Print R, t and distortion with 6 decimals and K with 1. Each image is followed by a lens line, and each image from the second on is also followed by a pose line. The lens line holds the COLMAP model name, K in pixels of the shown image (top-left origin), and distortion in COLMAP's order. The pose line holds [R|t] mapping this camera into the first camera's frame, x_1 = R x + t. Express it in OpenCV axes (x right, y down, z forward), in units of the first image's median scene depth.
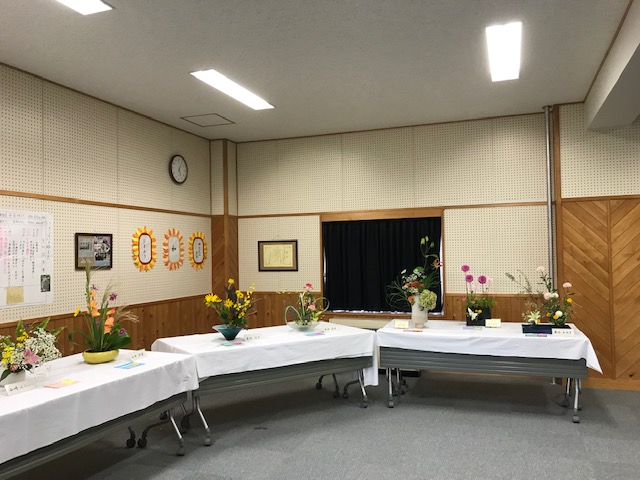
lens RADIAL K [[523.0, 0, 328.5], [0, 523.0, 244.8], [0, 0, 1]] dist [0.014394, -0.024067]
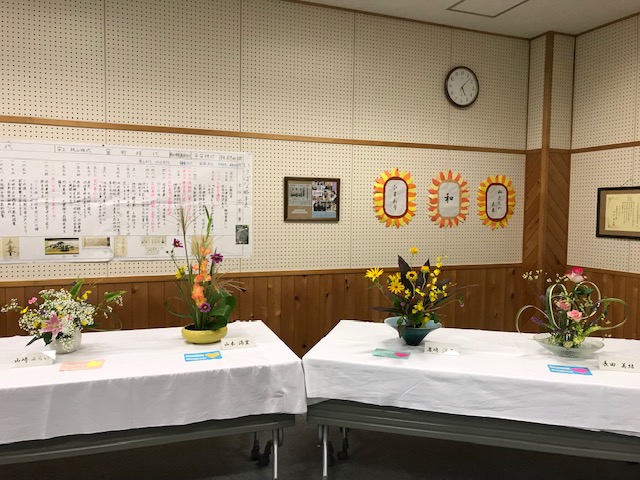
lens RADIAL K [[528.0, 0, 319.9], [0, 528.0, 239.1], [0, 0, 1]] dist [0.020628, -0.027552]
pose [[0.654097, 0.068526, -0.753301, 0.191877], [-0.010361, 0.996606, 0.081662, 0.007441], [0.756340, -0.045610, 0.652587, 0.488769]]
